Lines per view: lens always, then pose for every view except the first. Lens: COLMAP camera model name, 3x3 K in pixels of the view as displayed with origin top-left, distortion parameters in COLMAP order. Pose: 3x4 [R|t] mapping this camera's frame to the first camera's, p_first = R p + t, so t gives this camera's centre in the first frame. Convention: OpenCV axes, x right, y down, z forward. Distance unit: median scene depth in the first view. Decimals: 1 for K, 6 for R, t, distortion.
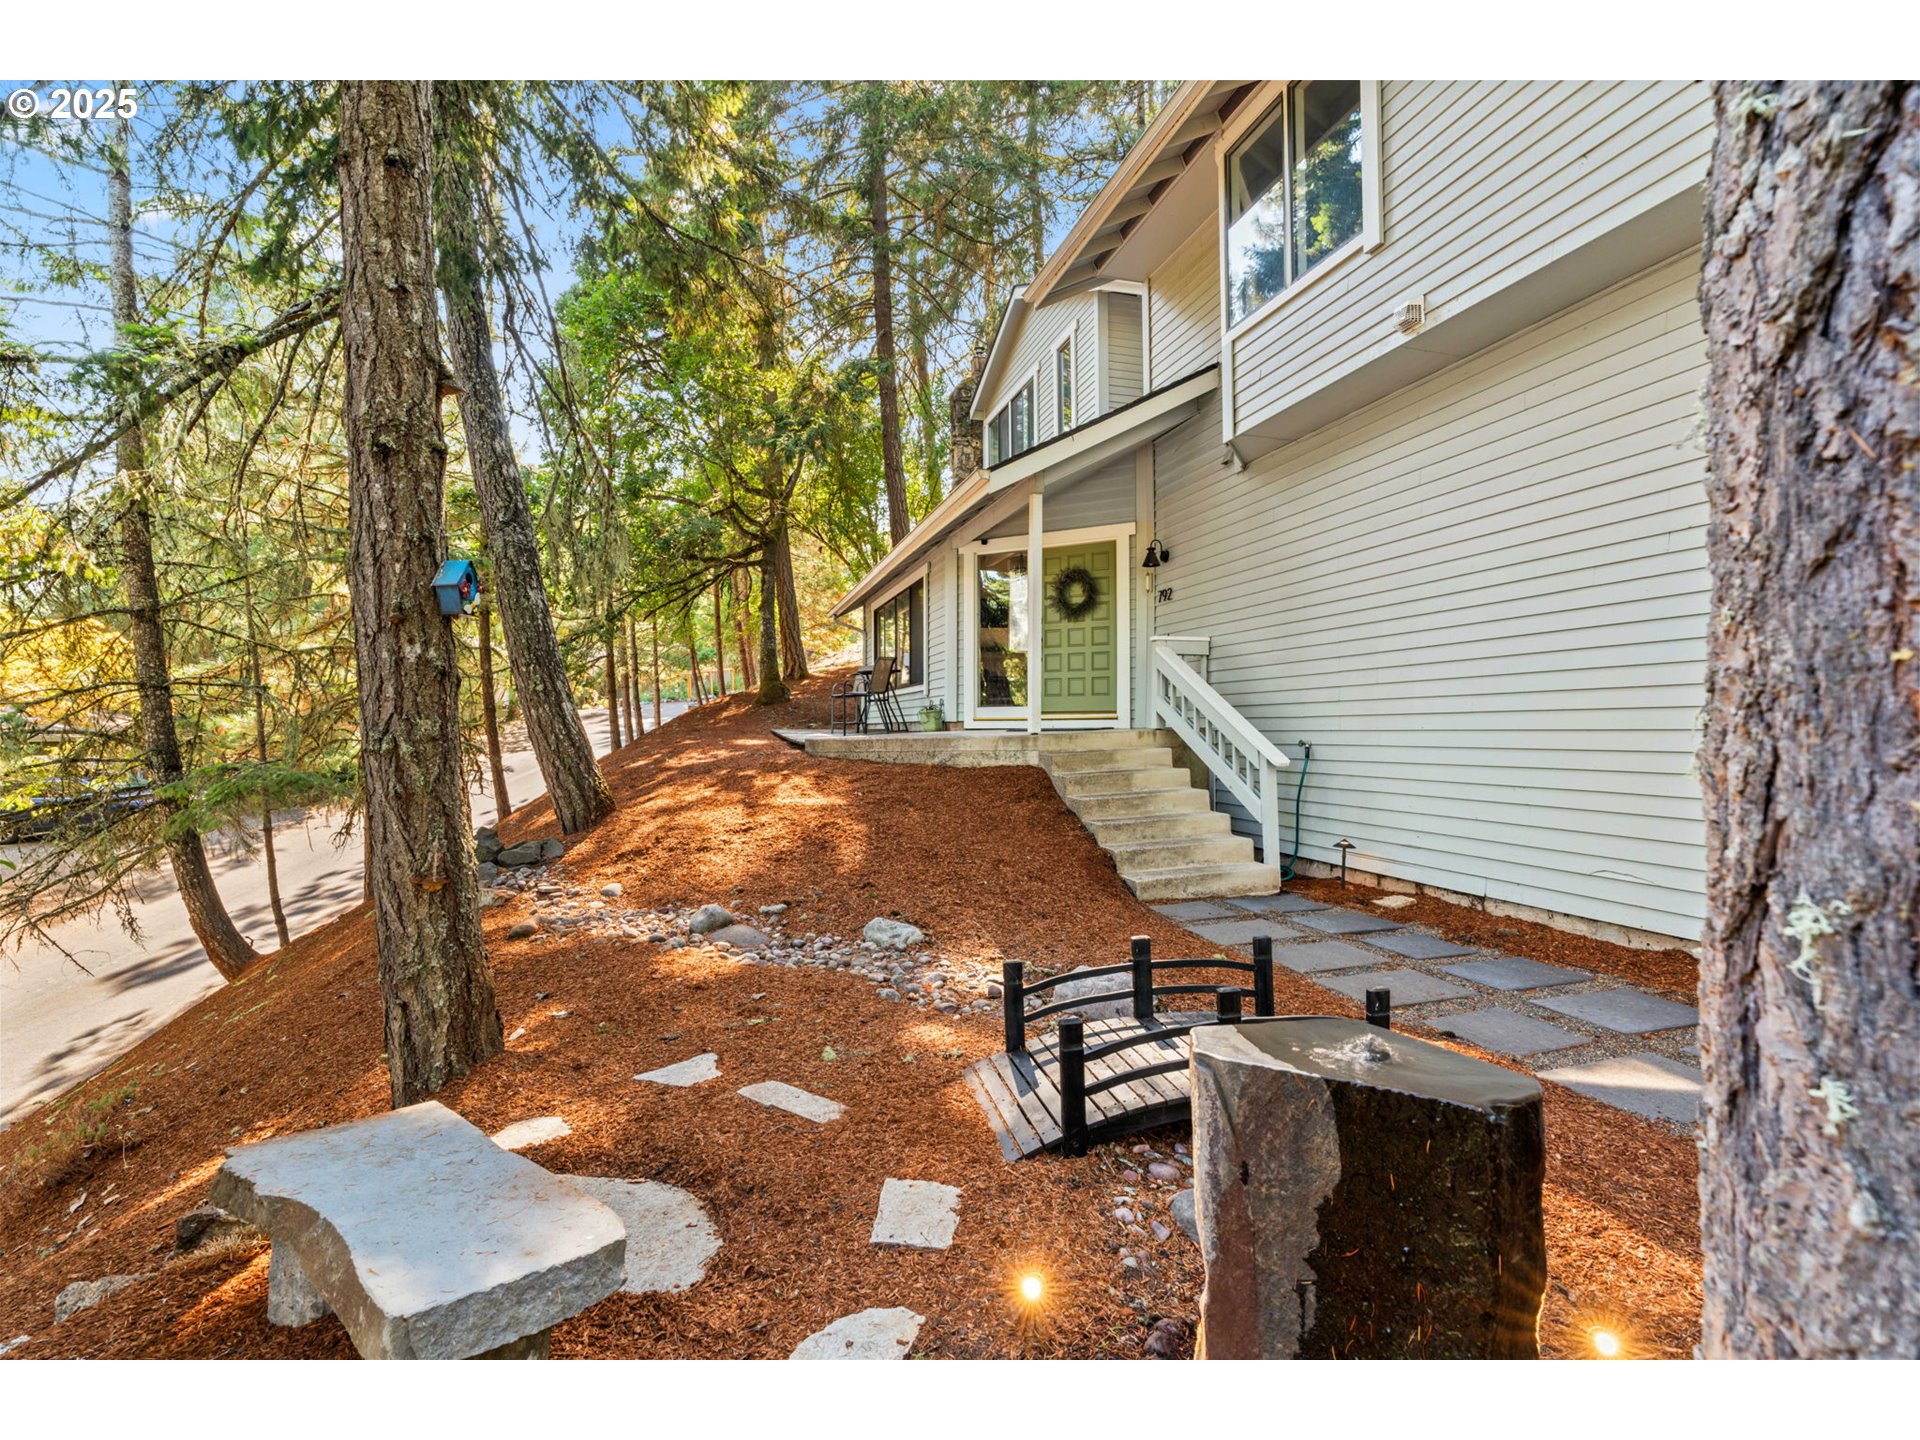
lens RADIAL K [[870.7, 0, 955.3], [0, 870.7, 724.8], [0, 0, 1]] dist [0.003505, 0.000747]
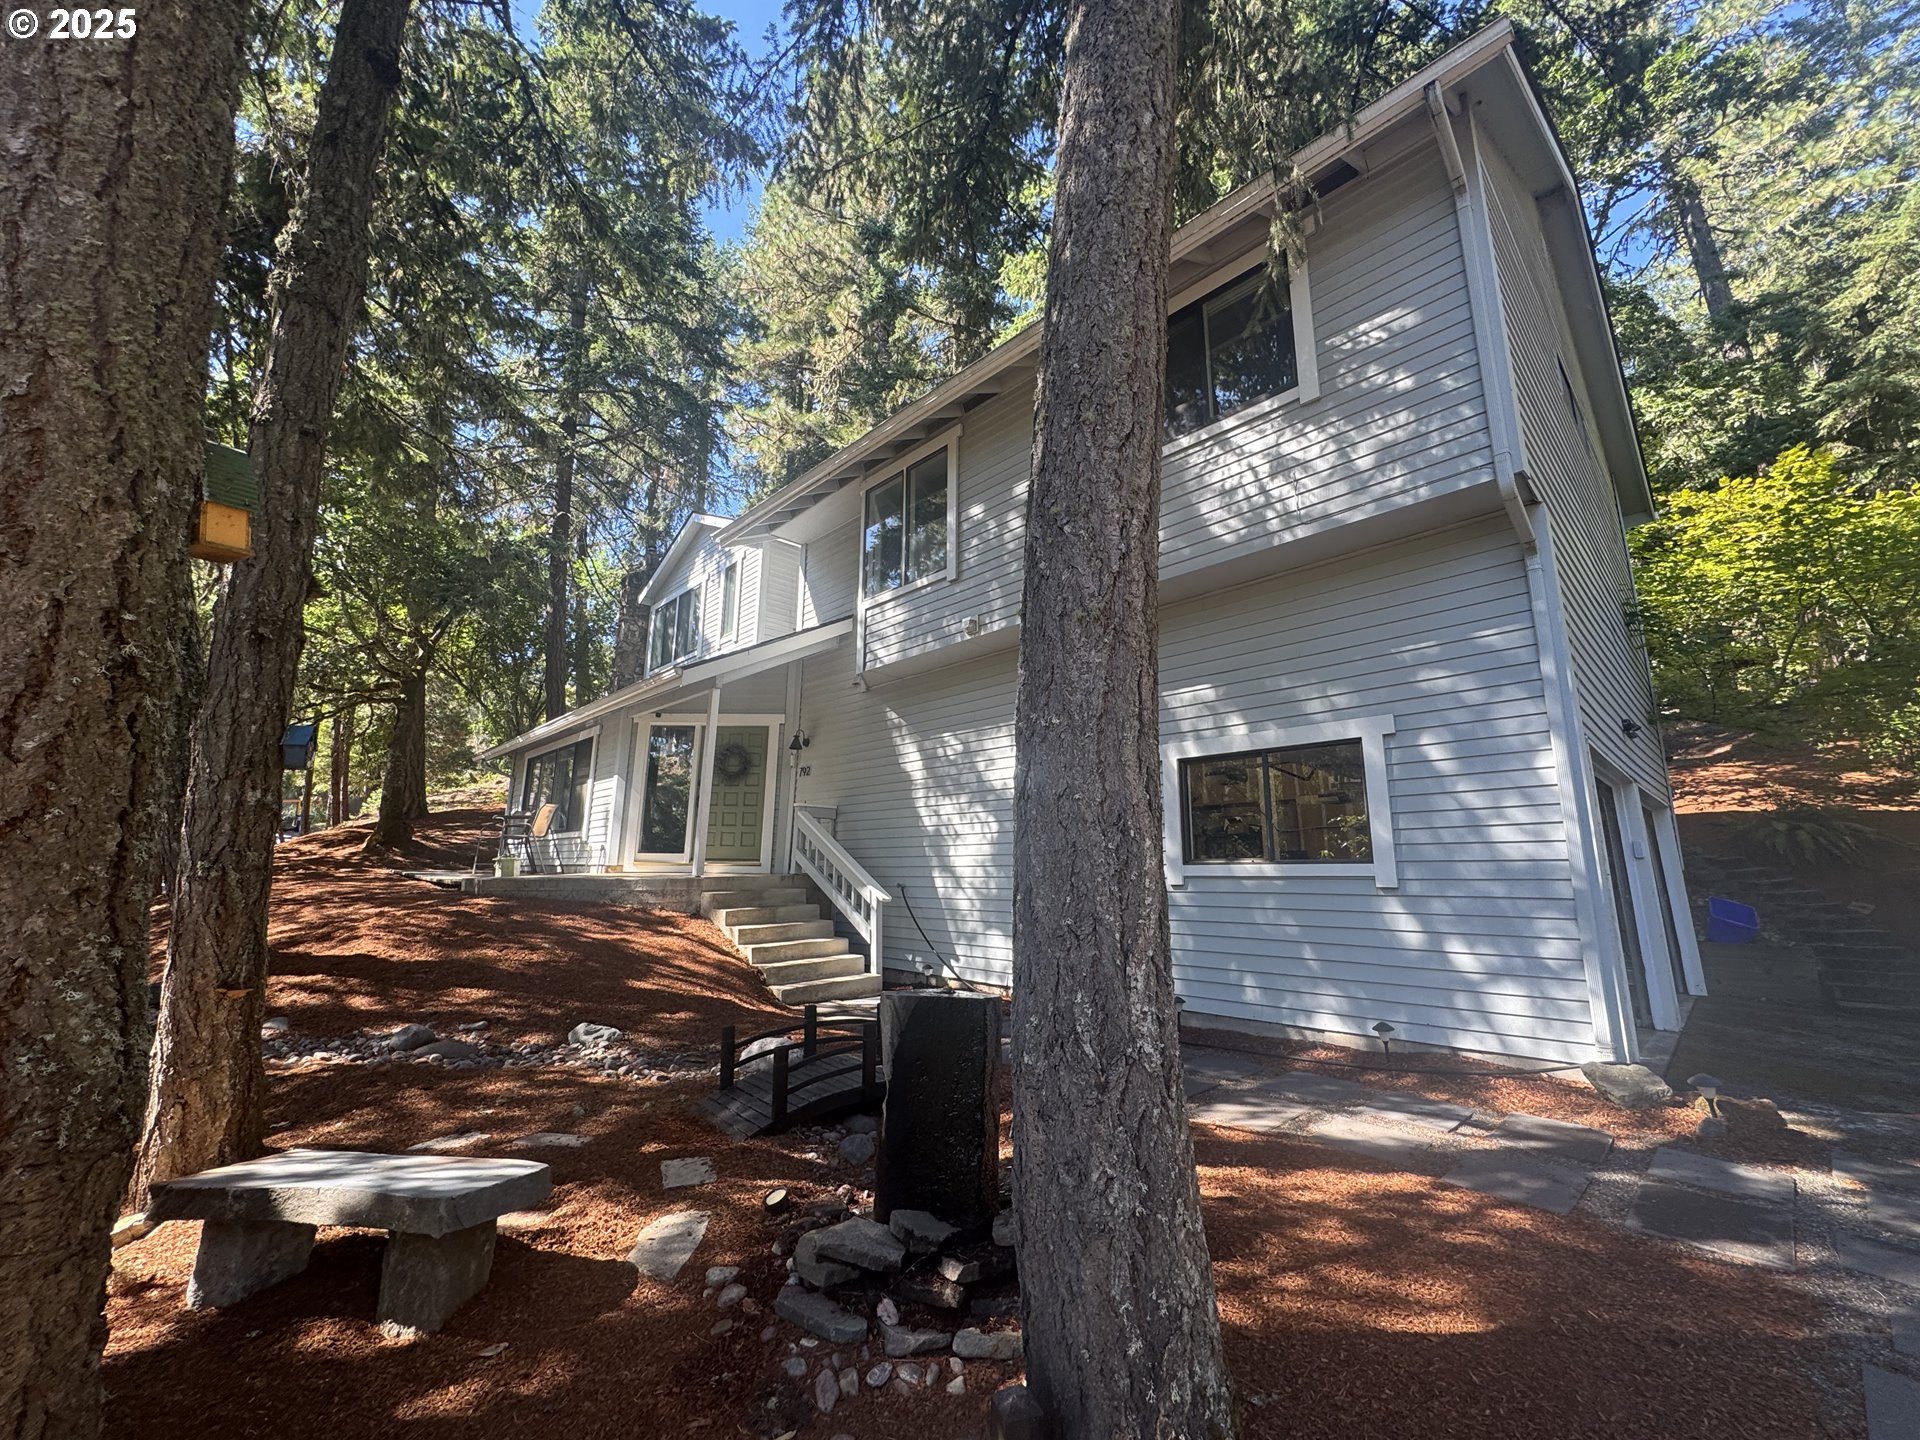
lens RADIAL K [[763.8, 0, 1004.6], [0, 763.8, 723.4], [0, 0, 1]] dist [-0.009839, -0.000022]
pose [[0.862284, 0.111976, 0.493891, -0.090861], [-0.014463, 0.980296, -0.197003, 0.003900], [-0.506219, 0.162729, 0.846913, -0.173536]]
